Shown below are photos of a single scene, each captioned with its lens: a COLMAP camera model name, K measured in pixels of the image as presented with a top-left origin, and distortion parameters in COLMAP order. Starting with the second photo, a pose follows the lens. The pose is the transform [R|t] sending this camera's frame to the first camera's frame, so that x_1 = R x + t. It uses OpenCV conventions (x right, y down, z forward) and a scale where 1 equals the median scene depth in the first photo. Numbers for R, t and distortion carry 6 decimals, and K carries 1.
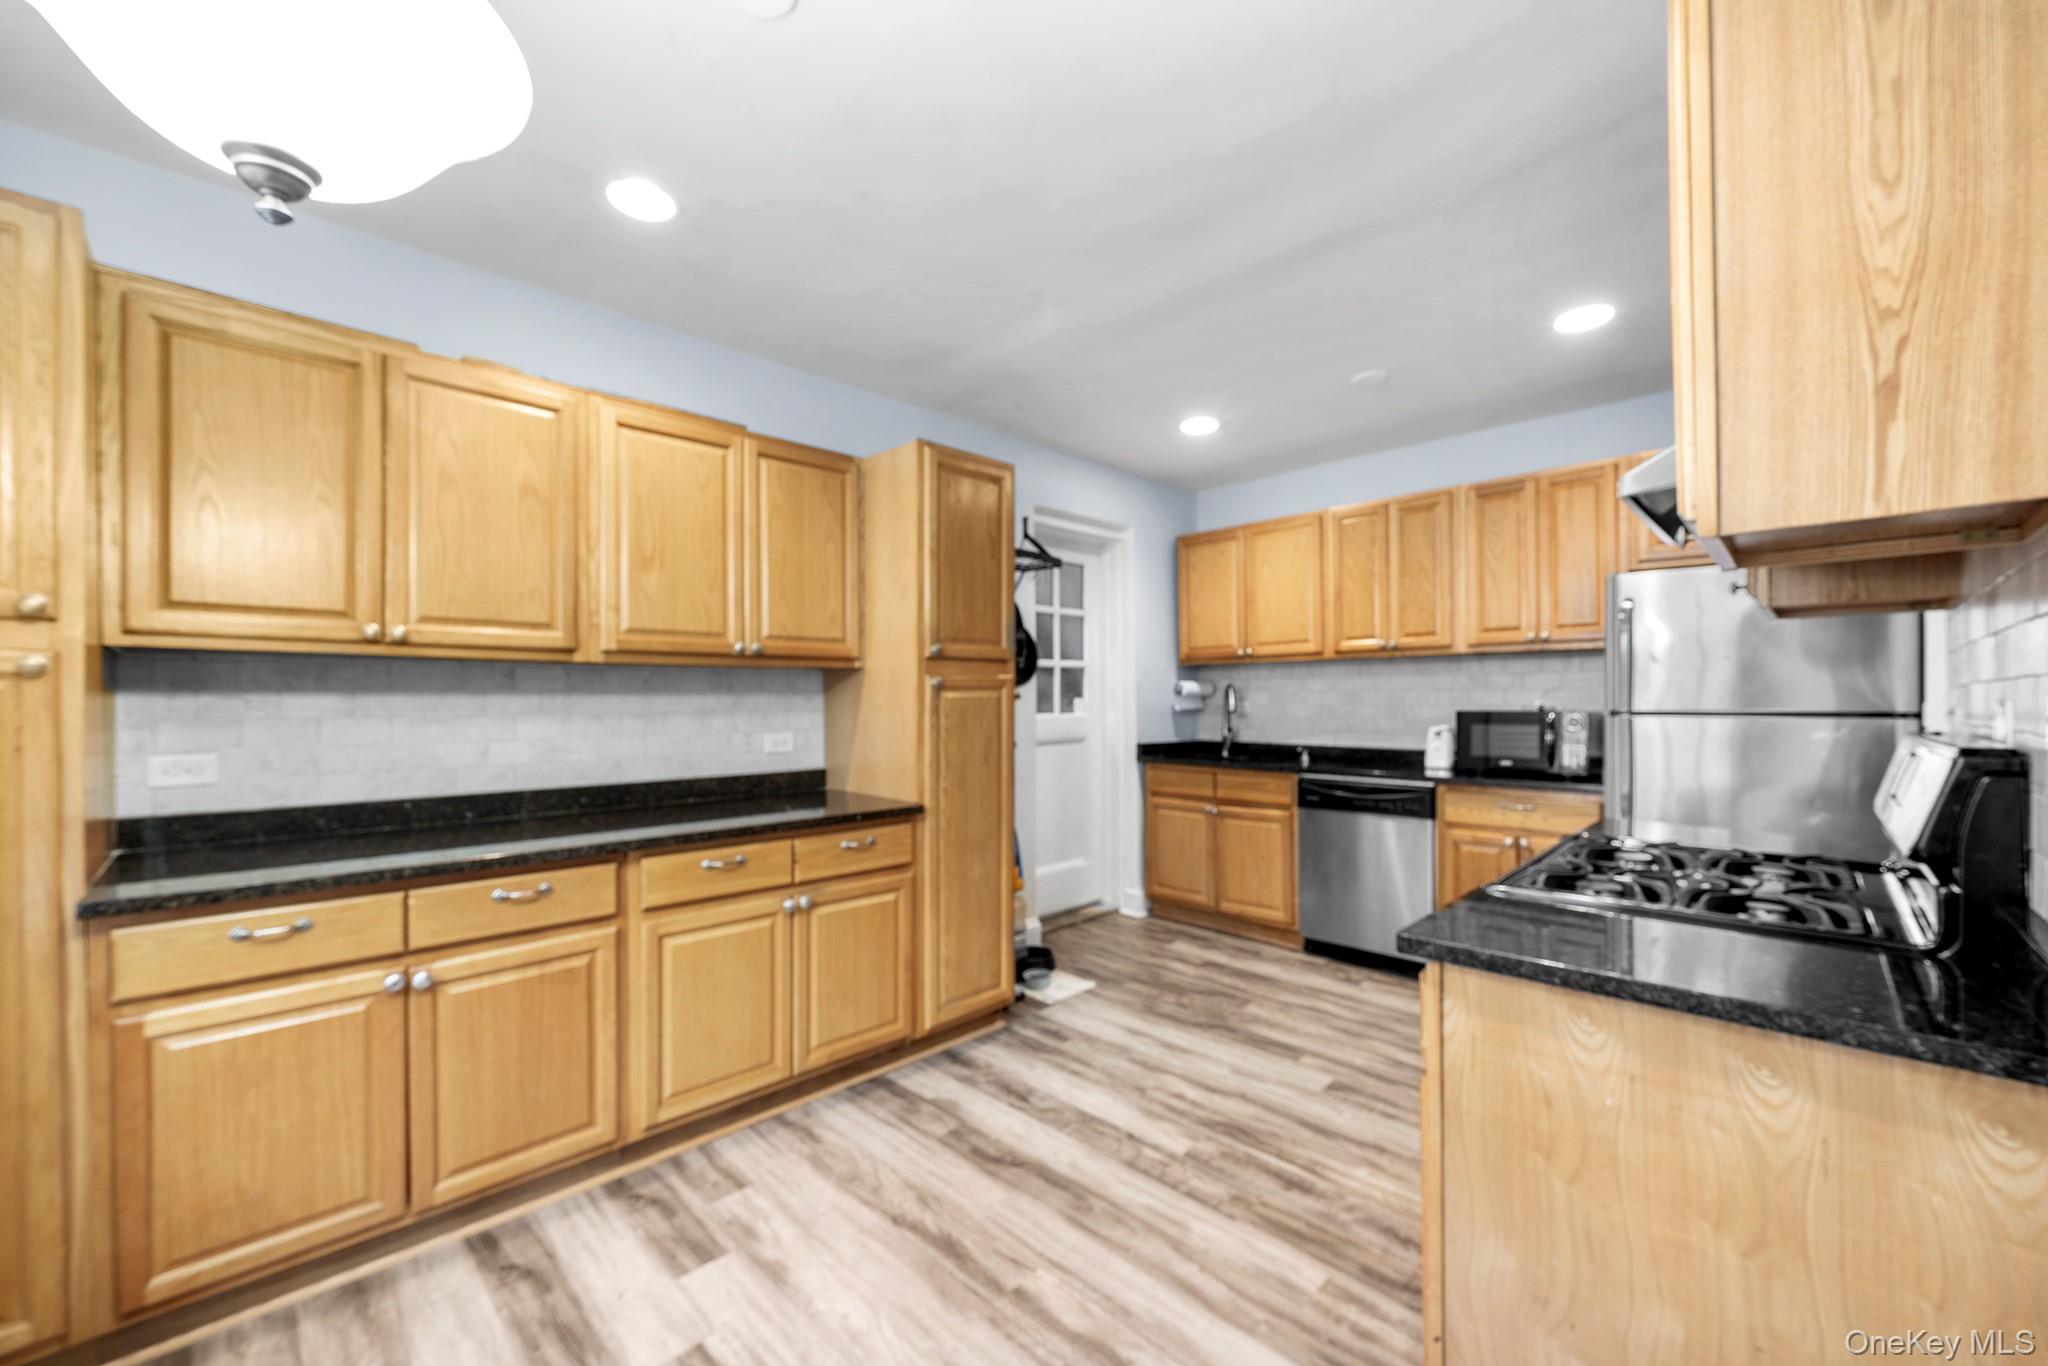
lens RADIAL K [[800.0, 0, 1012.9], [0, 800.0, 702.4], [0, 0, 1]] dist [0.001790, 0.000215]
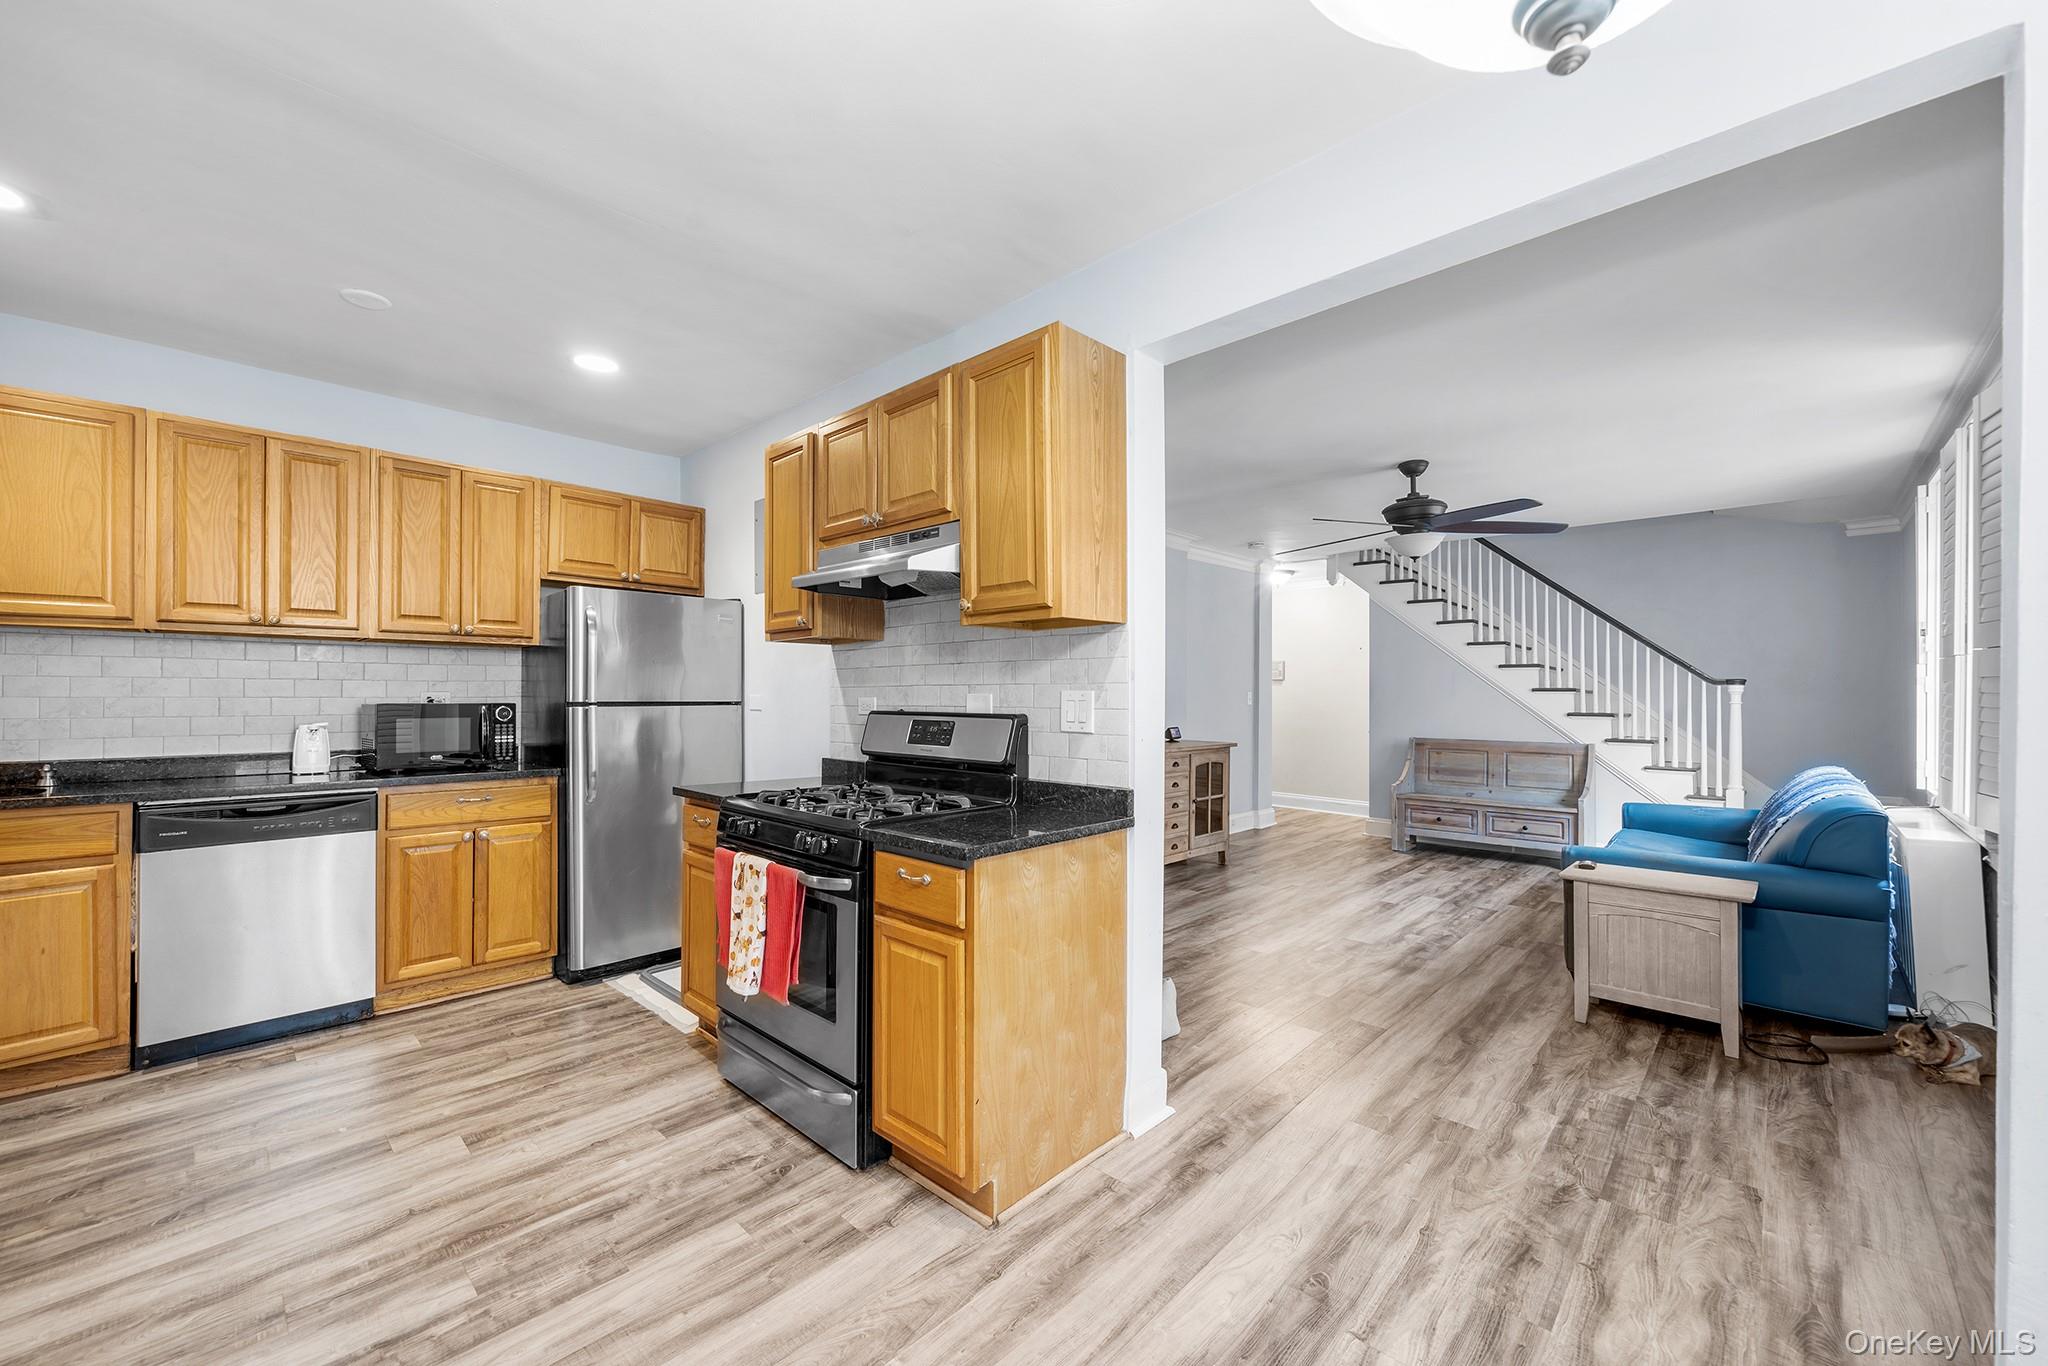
lens RADIAL K [[800.0, 0, 1012.4], [0, 800.0, 688.2], [0, 0, 1]] dist [0.001790, 0.000215]
pose [[-0.018890, 0.013502, 0.999730, -0.500607], [-0.002112, 0.999906, -0.013544, 0.005623], [-0.999819, -0.002367, -0.018860, 0.463047]]
